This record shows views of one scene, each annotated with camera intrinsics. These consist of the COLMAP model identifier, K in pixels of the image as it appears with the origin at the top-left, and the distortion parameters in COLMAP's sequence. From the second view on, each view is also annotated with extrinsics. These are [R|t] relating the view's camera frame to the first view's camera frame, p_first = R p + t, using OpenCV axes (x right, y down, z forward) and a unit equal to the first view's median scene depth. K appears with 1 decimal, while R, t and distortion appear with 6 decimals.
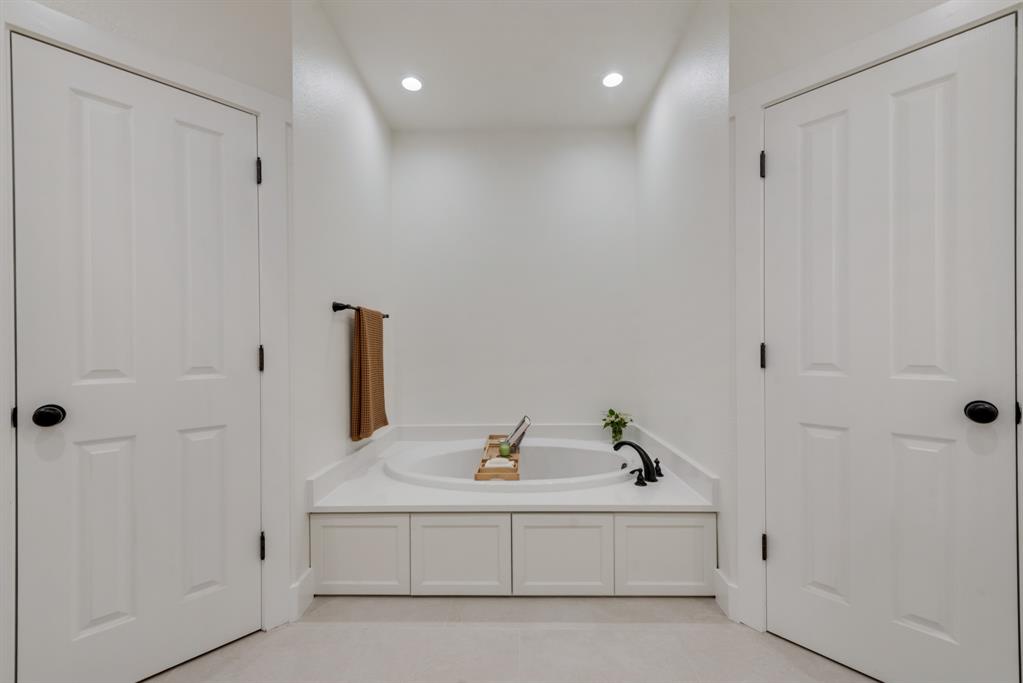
lens RADIAL K [[399.9, 0, 508.9], [0, 399.9, 344.6], [0, 0, 1]] dist [0.002092, -0.000143]
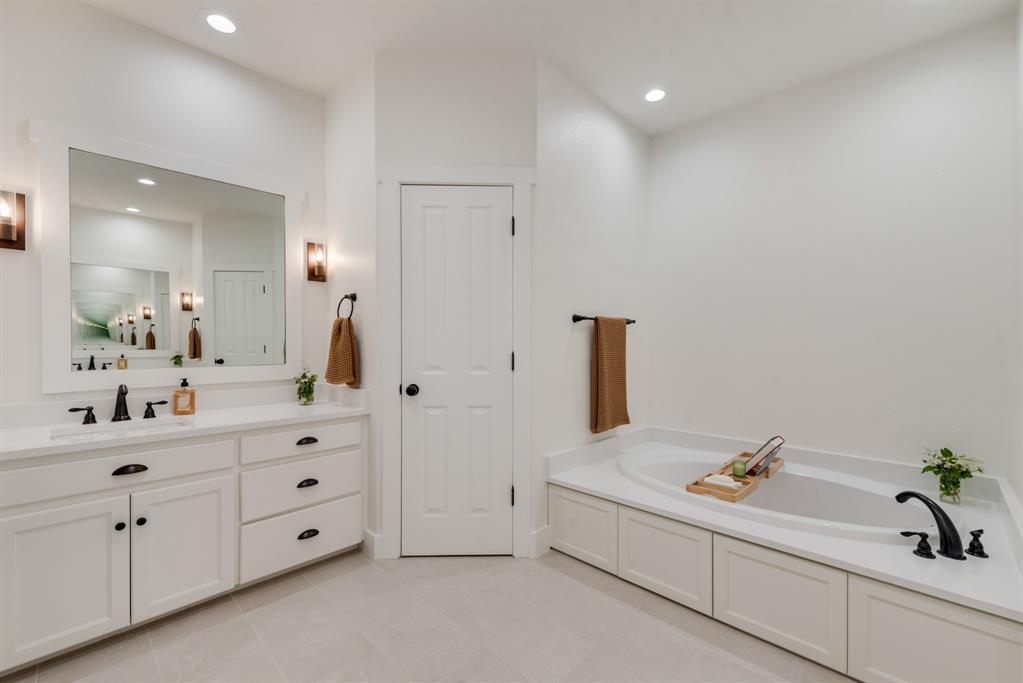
lens RADIAL K [[424.7, 0, 509.0], [0, 424.7, 339.5], [0, 0, 1]] dist [0.001607, -0.000377]
pose [[0.733458, 0.010116, -0.679659, 0.325434], [-0.004605, 0.999940, 0.009913, -0.048816], [0.679719, -0.004141, 0.733461, -0.079874]]
